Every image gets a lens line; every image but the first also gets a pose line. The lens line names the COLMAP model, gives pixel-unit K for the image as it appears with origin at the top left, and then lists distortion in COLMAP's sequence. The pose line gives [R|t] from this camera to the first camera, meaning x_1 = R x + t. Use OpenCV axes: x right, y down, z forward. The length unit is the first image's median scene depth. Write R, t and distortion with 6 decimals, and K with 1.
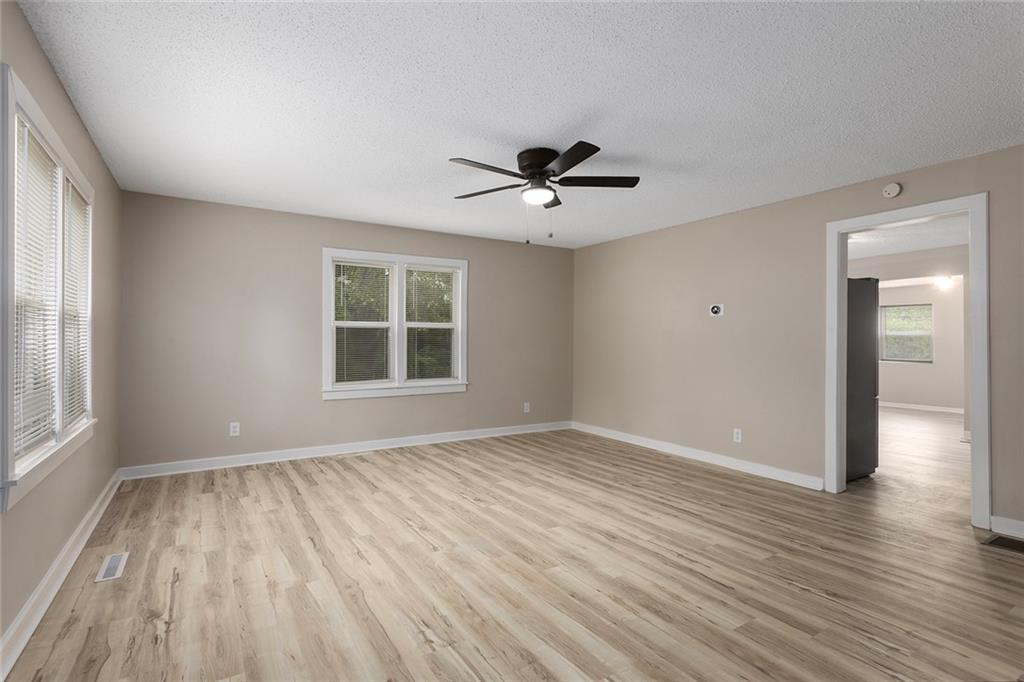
lens RADIAL K [[485.3, 0, 510.4], [0, 485.3, 345.8], [0, 0, 1]] dist [0.000530, -0.000424]
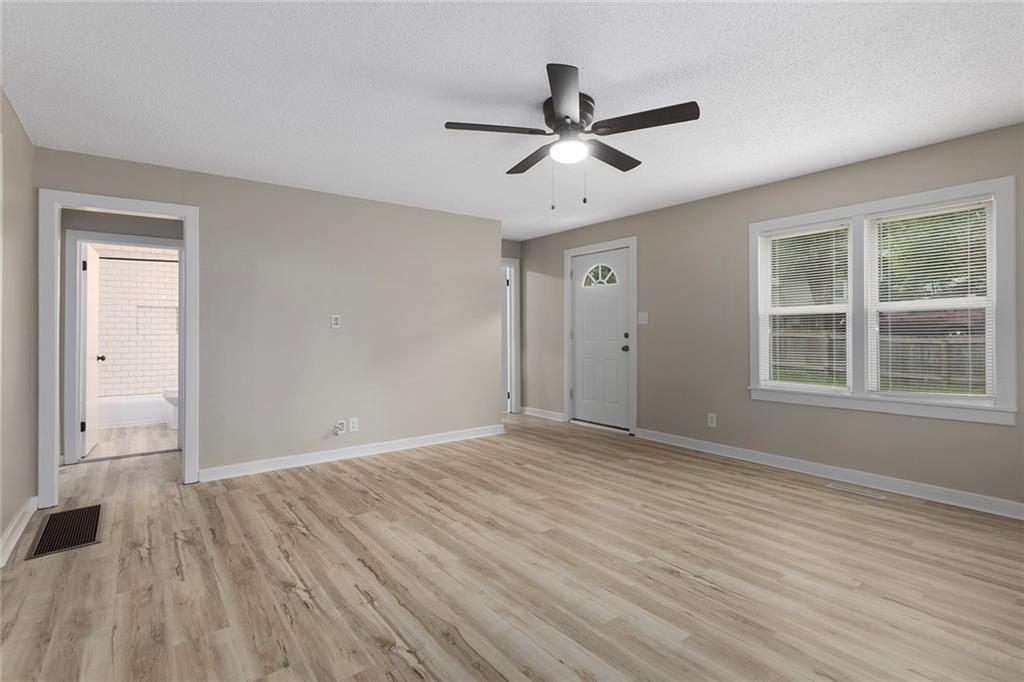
lens RADIAL K [[488.6, 0, 516.7], [0, 488.6, 334.8], [0, 0, 1]] dist [0.002119, 0.000362]
pose [[-0.995549, 0.000532, -0.094246, 0.214542], [0.000218, 0.999994, 0.003347, -0.001073], [0.094247, 0.003312, -0.995543, 1.736510]]
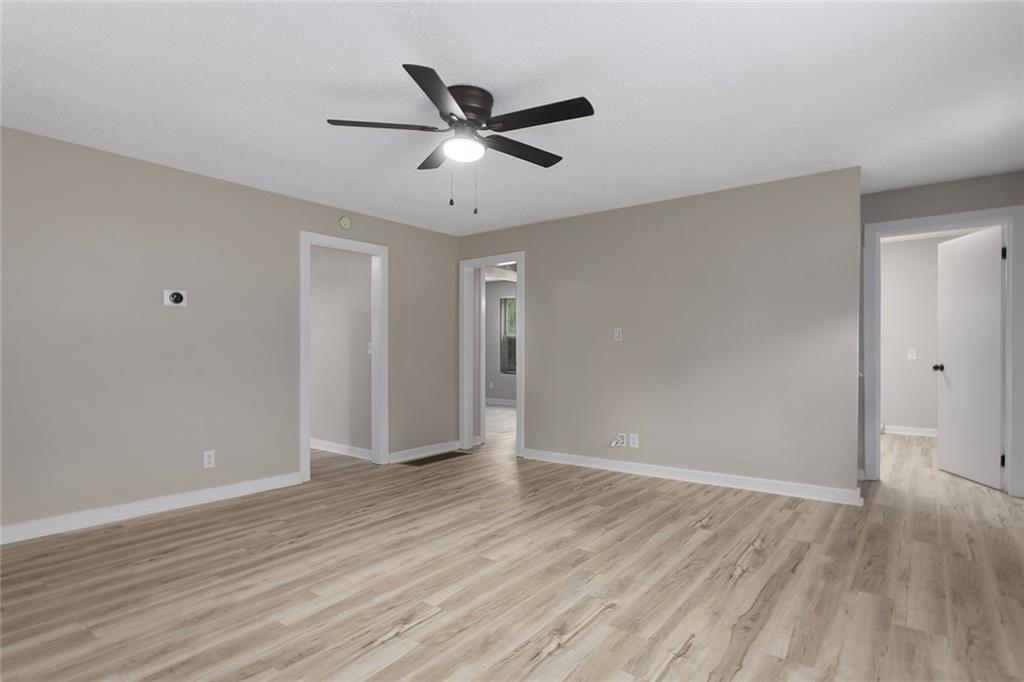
lens RADIAL K [[554.1, 0, 492.0], [0, 554.1, 347.1], [0, 0, 1]] dist [-0.005667, 0.000640]
pose [[-0.333983, -0.001006, 0.942578, -0.751653], [0.001905, 0.999997, 0.001742, -0.000295], [-0.942577, 0.002378, -0.333980, 1.193438]]
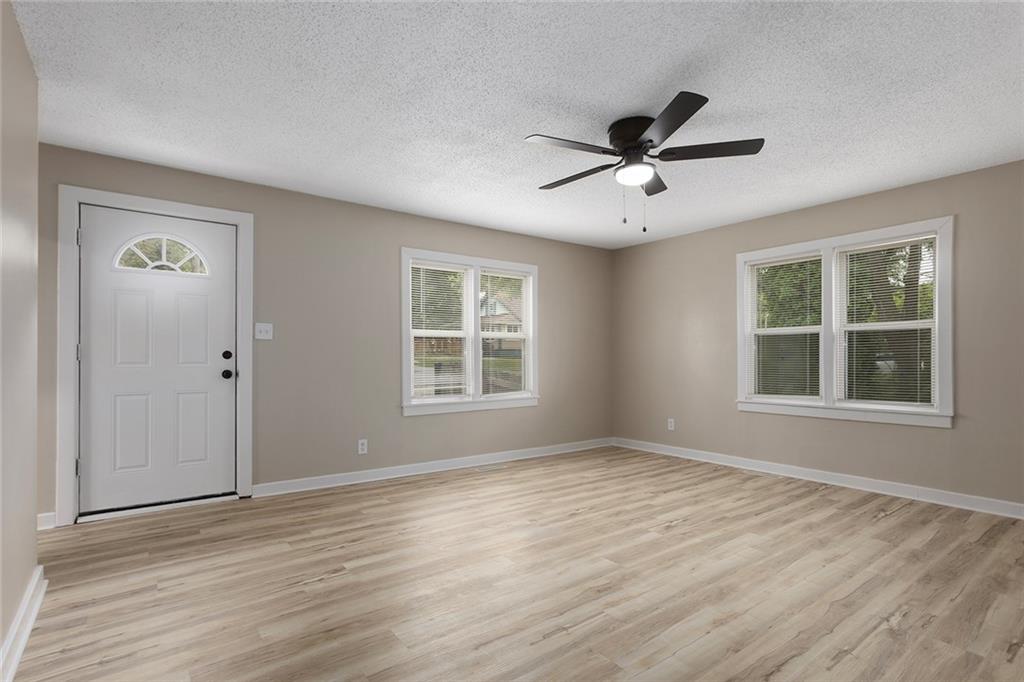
lens RADIAL K [[503.8, 0, 498.0], [0, 503.8, 357.3], [0, 0, 1]] dist [-0.001777, -0.000102]
pose [[0.070080, -0.000722, -0.997541, 0.879044], [-0.002698, 0.999996, -0.000913, 0.011804], [0.997538, 0.002756, 0.070077, 0.665557]]
